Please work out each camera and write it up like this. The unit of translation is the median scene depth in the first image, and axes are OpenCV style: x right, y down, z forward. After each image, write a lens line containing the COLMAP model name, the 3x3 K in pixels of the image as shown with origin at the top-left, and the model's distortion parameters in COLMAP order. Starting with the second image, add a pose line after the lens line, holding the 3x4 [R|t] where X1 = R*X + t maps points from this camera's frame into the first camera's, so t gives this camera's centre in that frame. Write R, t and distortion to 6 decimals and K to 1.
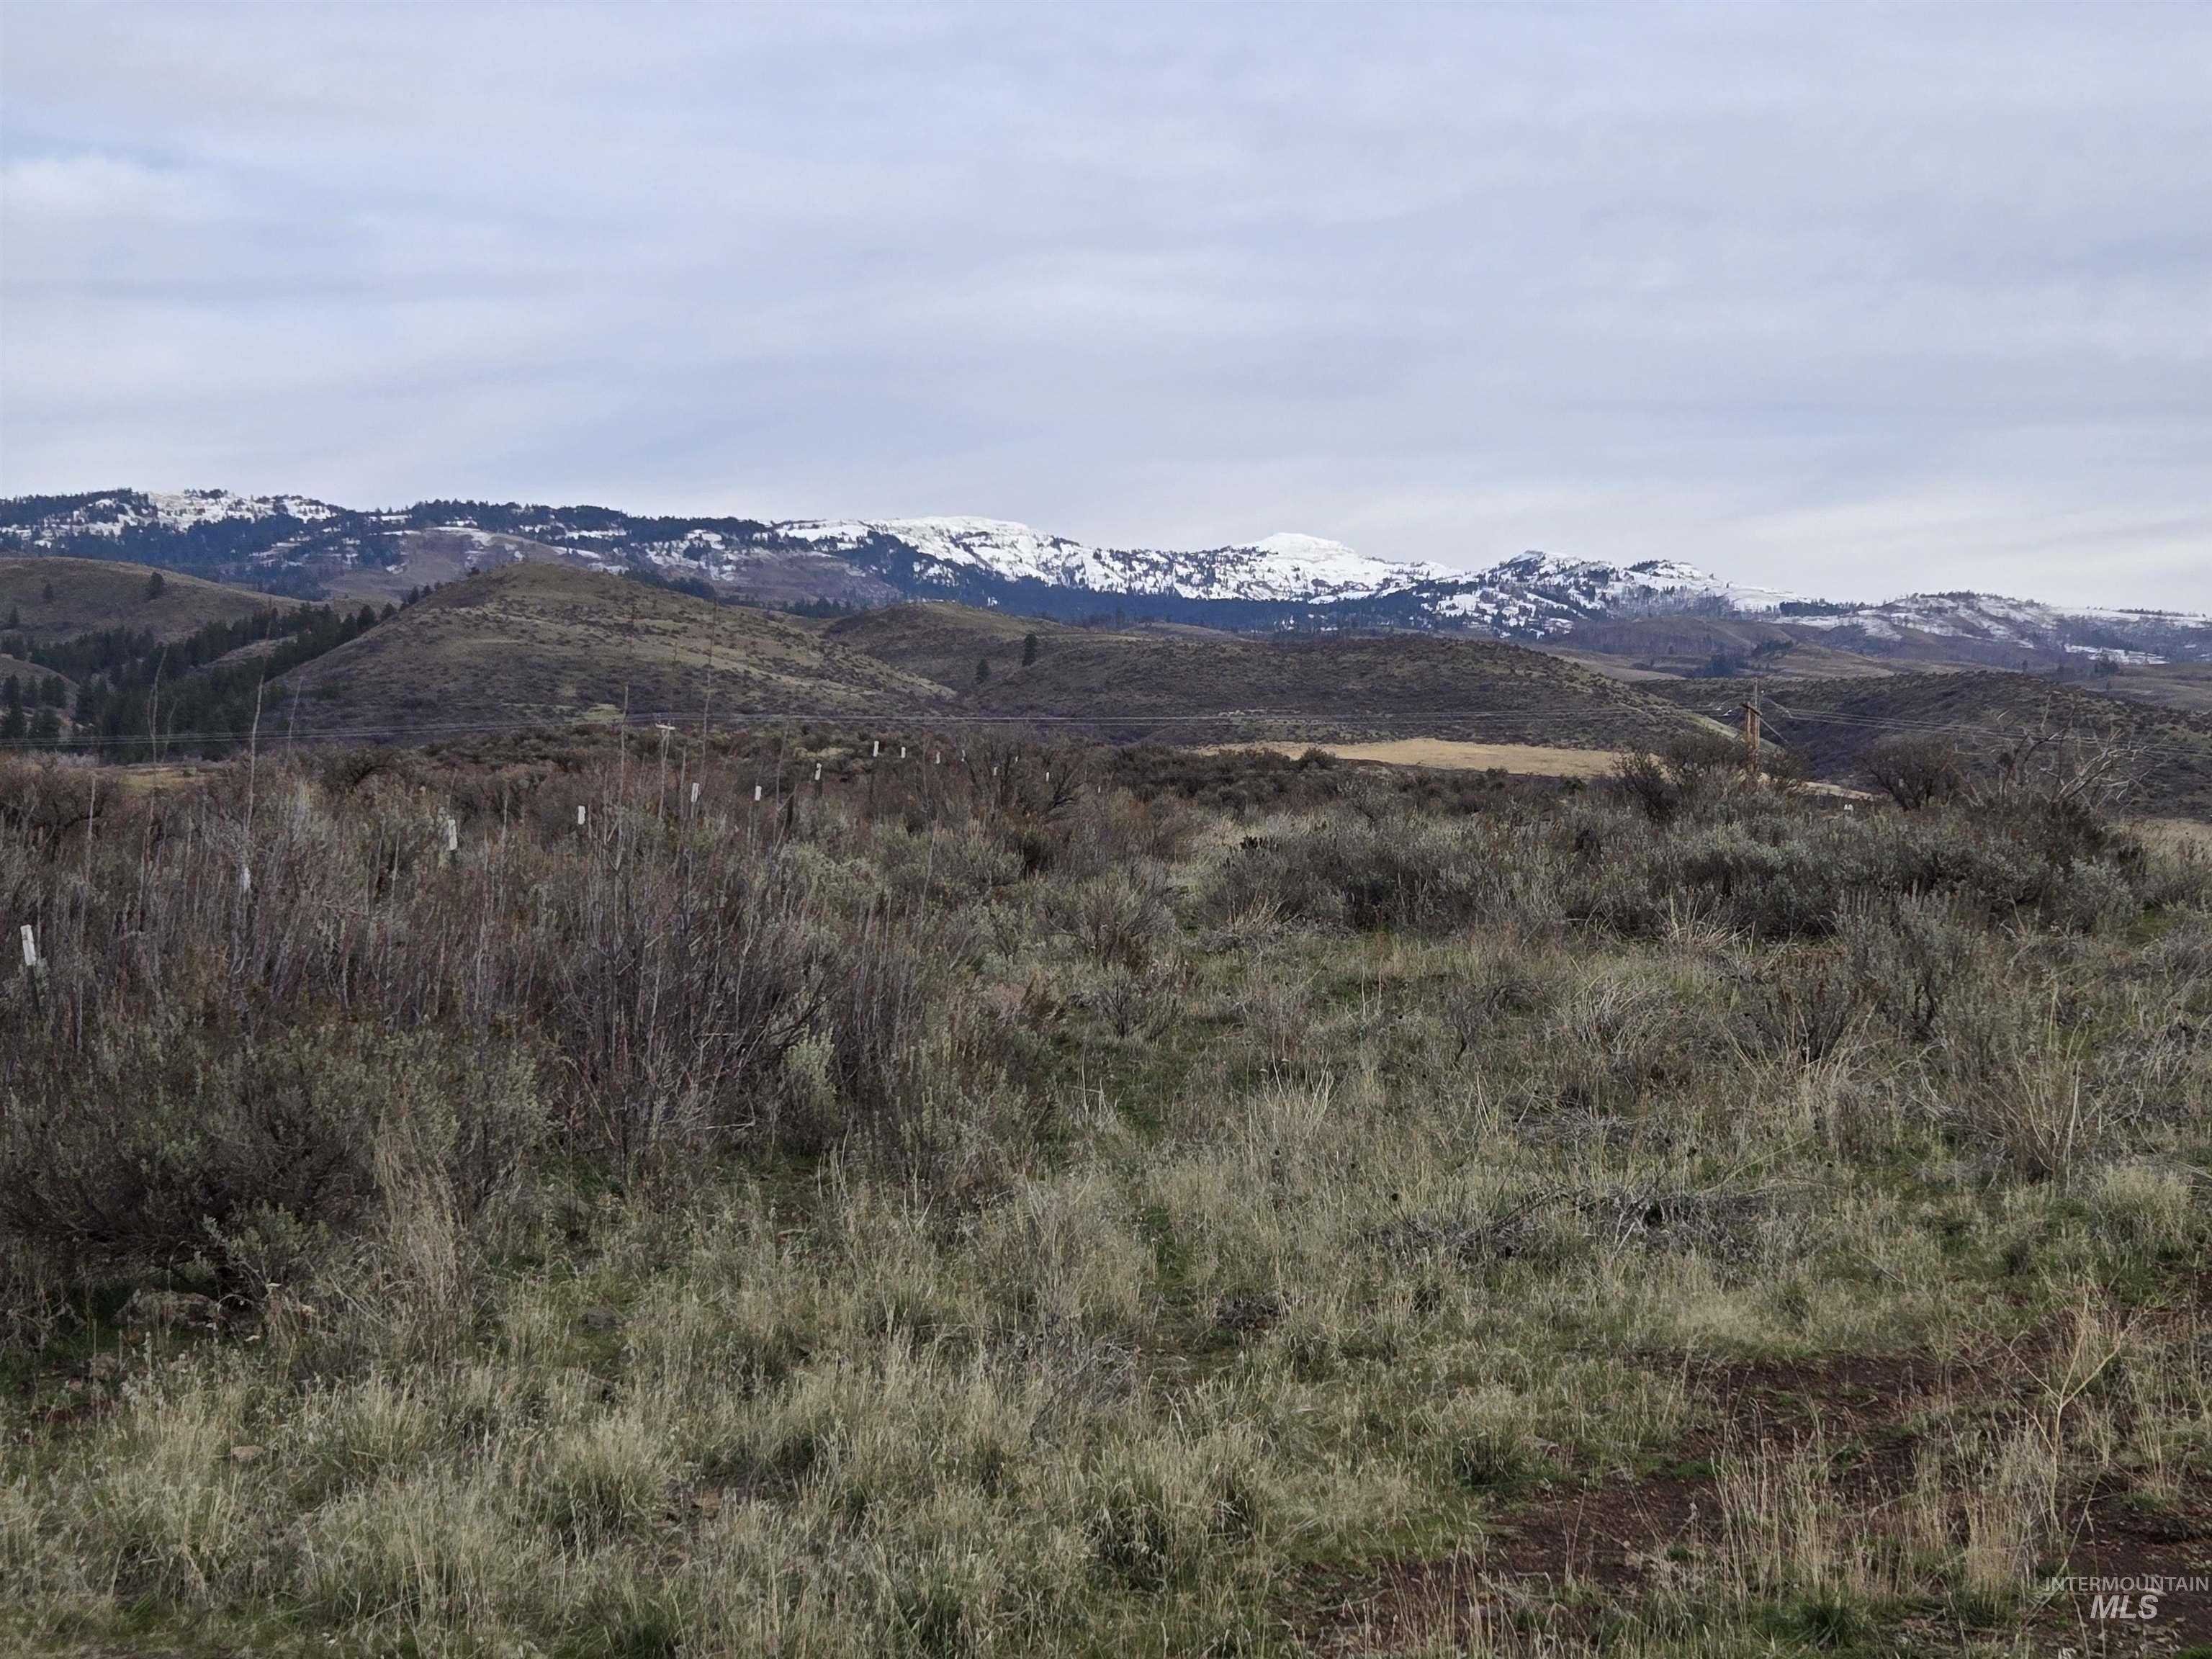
lens RADIAL K [[1484.4, 0, 1106.0], [0, 1484.4, 829.5], [0, 0, 1]] dist [0.000658, -0.009083]
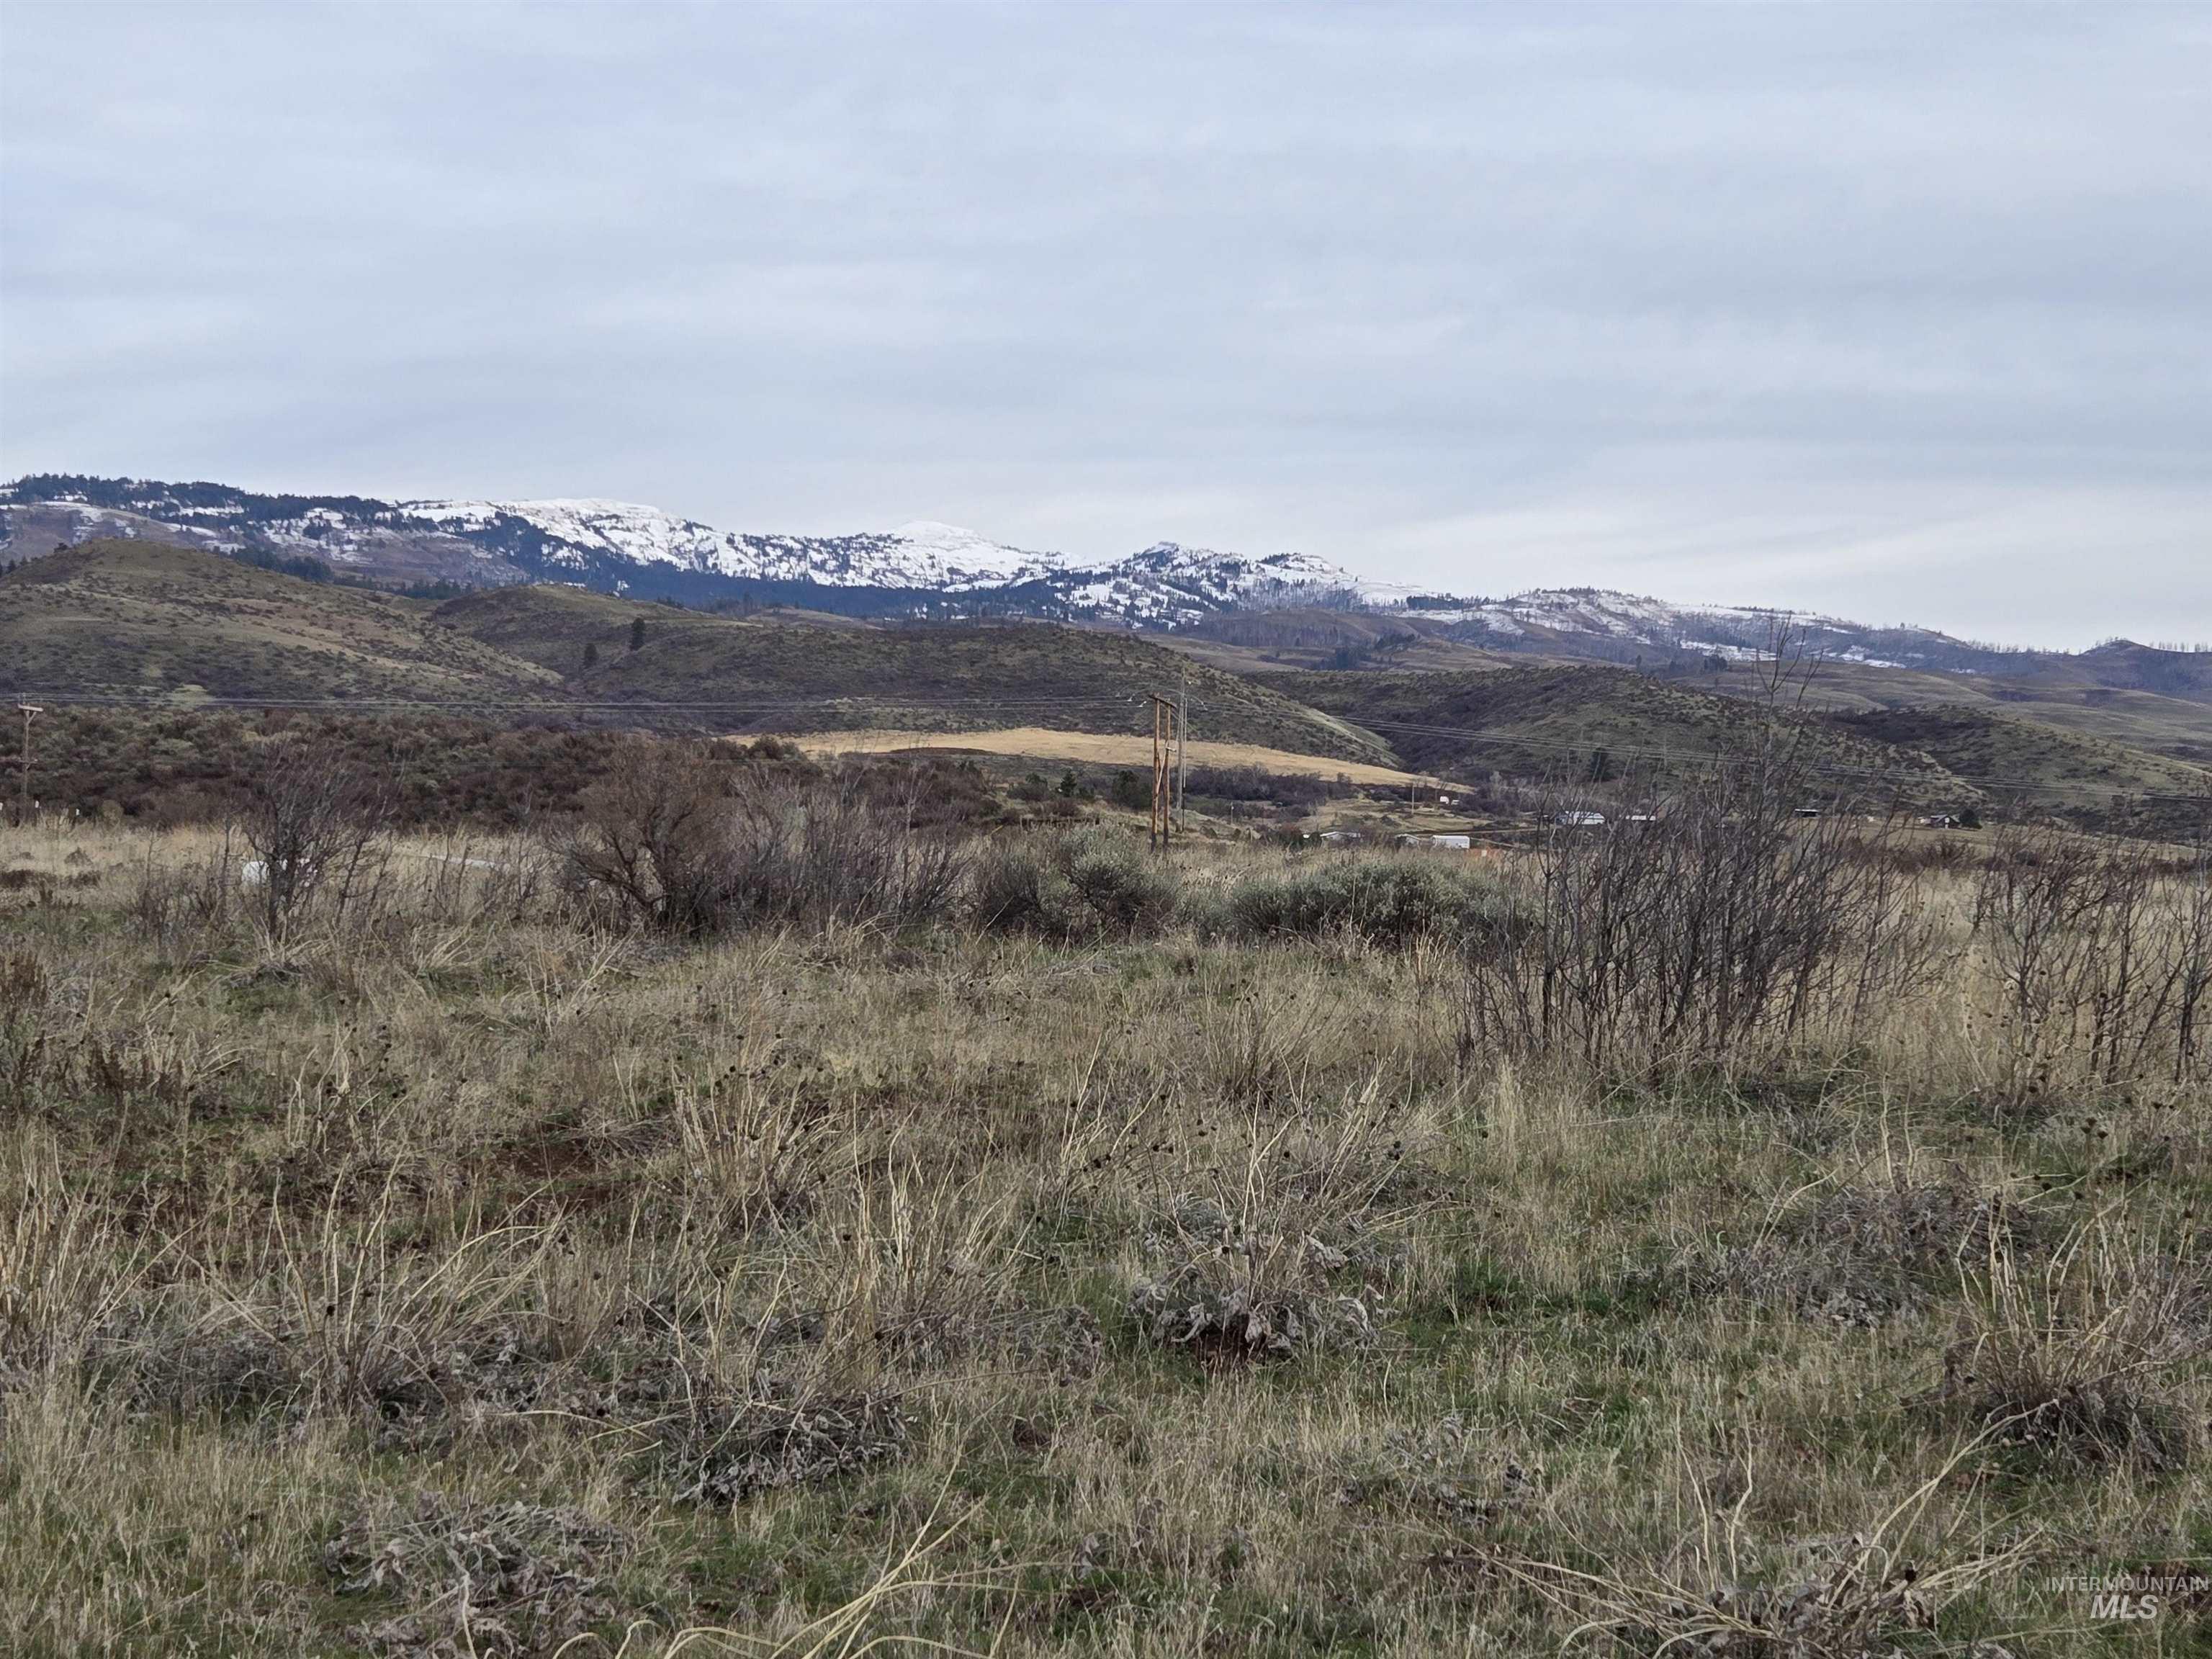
lens RADIAL K [[1484.4, 0, 1106.0], [0, 1484.4, 829.5], [0, 0, 1]] dist [0.000658, -0.009083]
pose [[0.998852, 0.005410, 0.047598, 0.200061], [-0.005463, 0.999985, 0.000978, 0.005376], [-0.047592, -0.001236, 0.998866, 0.002277]]
